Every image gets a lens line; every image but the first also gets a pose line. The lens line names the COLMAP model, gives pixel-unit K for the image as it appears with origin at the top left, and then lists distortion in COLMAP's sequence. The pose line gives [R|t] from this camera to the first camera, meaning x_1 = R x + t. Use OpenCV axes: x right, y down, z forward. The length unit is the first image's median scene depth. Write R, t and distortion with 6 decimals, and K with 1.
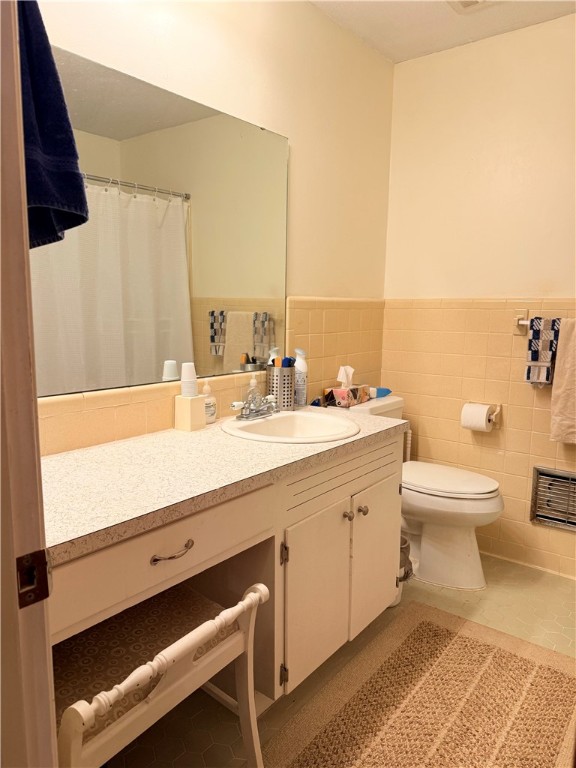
lens RADIAL K [[546.7, 0, 286.1], [0, 546.7, 383.6], [0, 0, 1]] dist [0.059434, -0.071923]
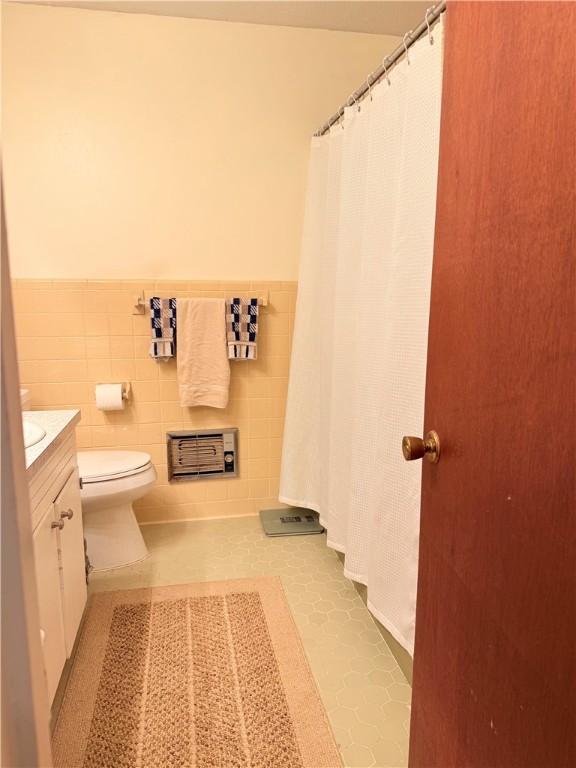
lens RADIAL K [[546.7, 0, 286.4], [0, 546.7, 381.4], [0, 0, 1]] dist [0.059434, -0.071923]
pose [[0.662535, -0.136068, 0.736568, -0.198429], [0.112870, 0.990269, 0.081409, -0.015082], [-0.740478, 0.029200, 0.671446, 0.085298]]
